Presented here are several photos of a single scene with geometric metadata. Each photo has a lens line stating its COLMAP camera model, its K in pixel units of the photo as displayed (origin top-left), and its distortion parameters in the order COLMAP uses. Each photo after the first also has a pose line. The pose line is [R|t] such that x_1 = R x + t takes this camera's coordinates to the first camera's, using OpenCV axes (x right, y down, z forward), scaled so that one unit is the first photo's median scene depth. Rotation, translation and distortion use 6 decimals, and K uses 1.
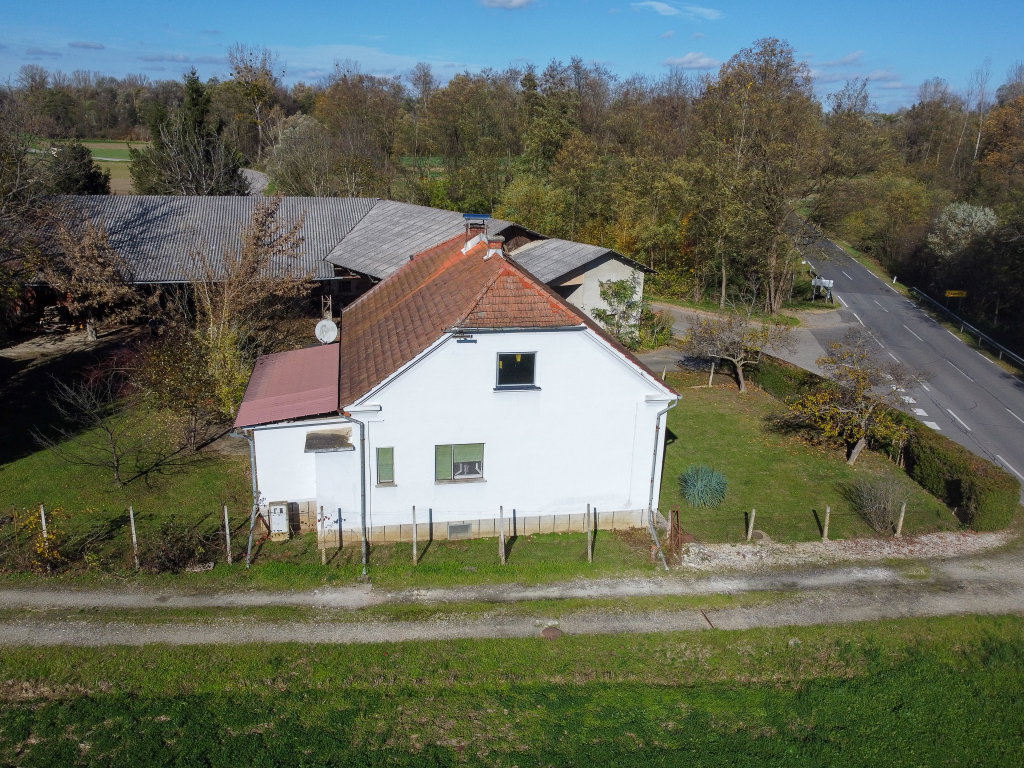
lens RADIAL K [[782.3, 0, 513.6], [0, 782.3, 367.6], [0, 0, 1]] dist [0.003064, 0.001930]
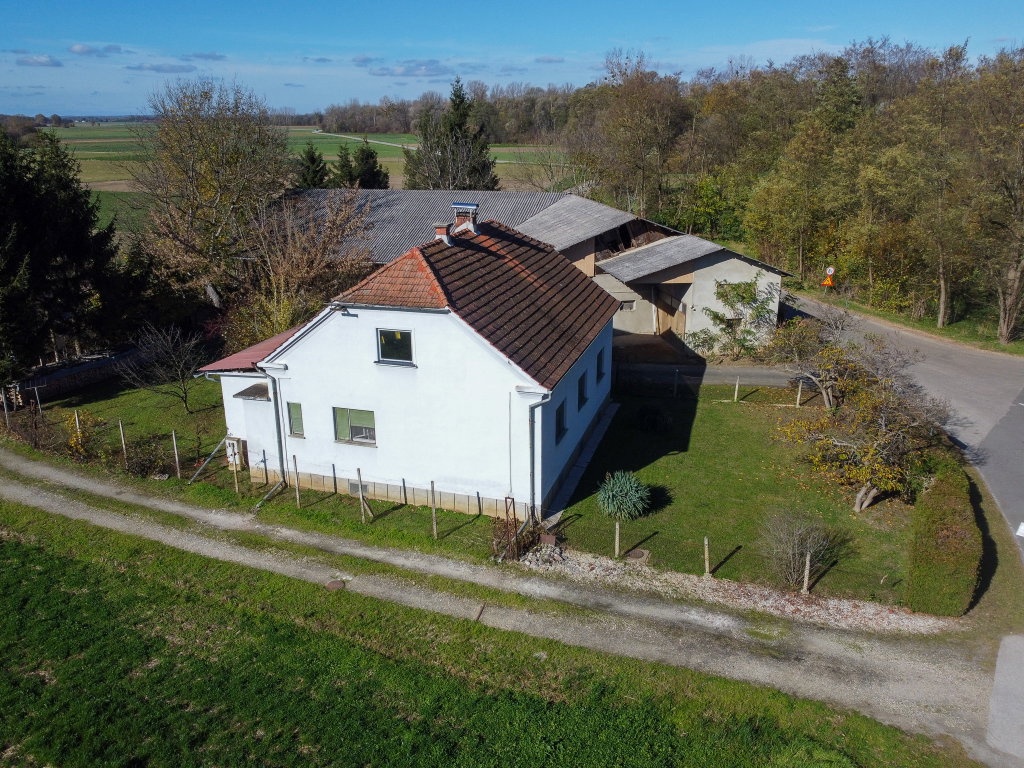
lens RADIAL K [[792.2, 0, 512.3], [0, 792.2, 367.3], [0, 0, 1]] dist [0.005862, 0.000683]
pose [[0.881091, 0.104928, -0.461161, 0.638560], [-0.106203, 0.994072, 0.023271, -0.010404], [0.460869, 0.028473, 0.887011, 0.113414]]
